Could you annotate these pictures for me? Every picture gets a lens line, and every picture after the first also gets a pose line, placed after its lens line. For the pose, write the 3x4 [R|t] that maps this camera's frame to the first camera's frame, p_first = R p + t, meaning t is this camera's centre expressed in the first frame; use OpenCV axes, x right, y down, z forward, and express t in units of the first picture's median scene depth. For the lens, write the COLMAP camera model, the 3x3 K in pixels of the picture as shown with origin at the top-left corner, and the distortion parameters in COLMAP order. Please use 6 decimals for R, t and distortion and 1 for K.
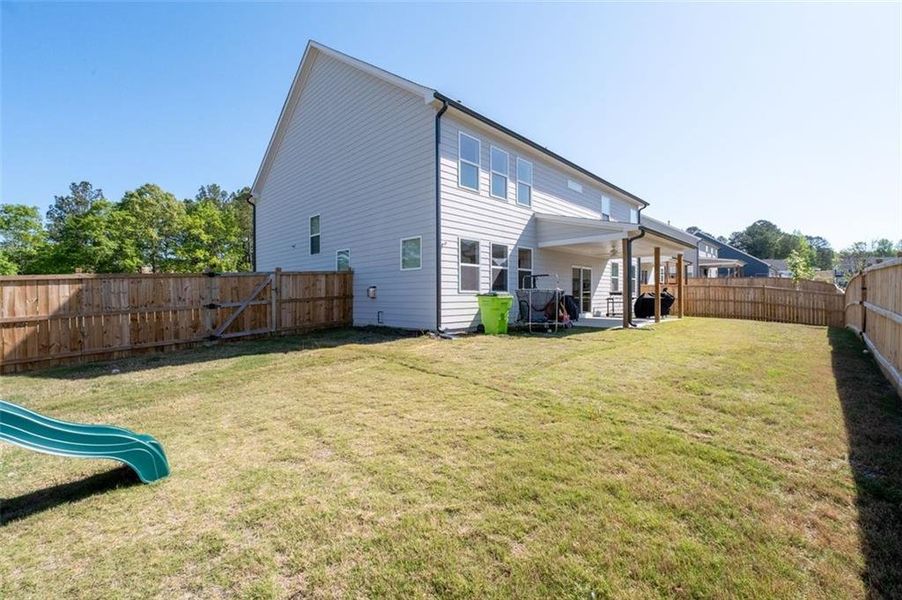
lens RADIAL K [[381.8, 0, 455.6], [0, 381.8, 297.0], [0, 0, 1]] dist [-0.003088, -0.000342]
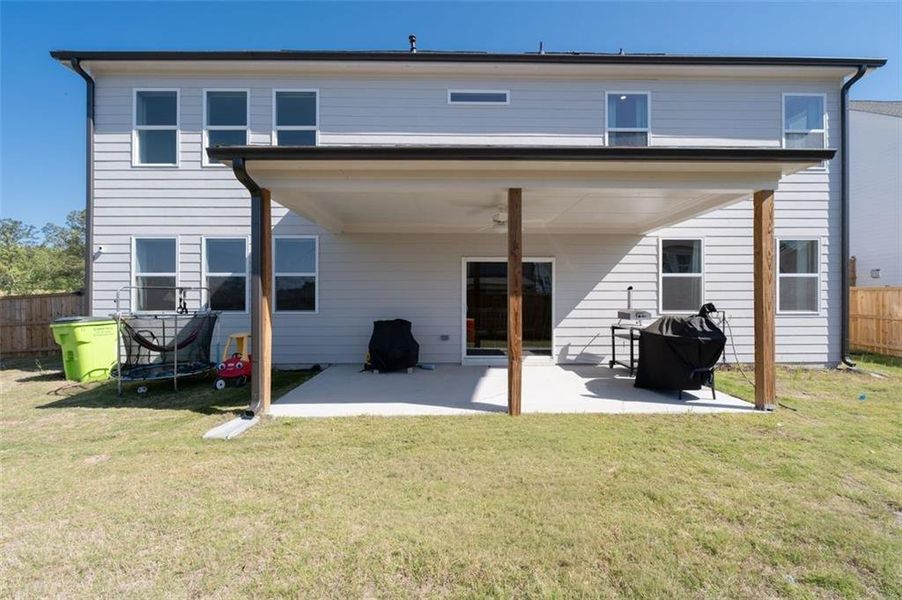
lens RADIAL K [[381.8, 0, 455.6], [0, 381.8, 297.0], [0, 0, 1]] dist [-0.003088, -0.000342]
pose [[0.697939, -0.006490, -0.716127, 0.892038], [-0.005022, 0.999890, -0.013956, -0.033197], [0.716139, 0.013337, 0.697830, 0.883507]]
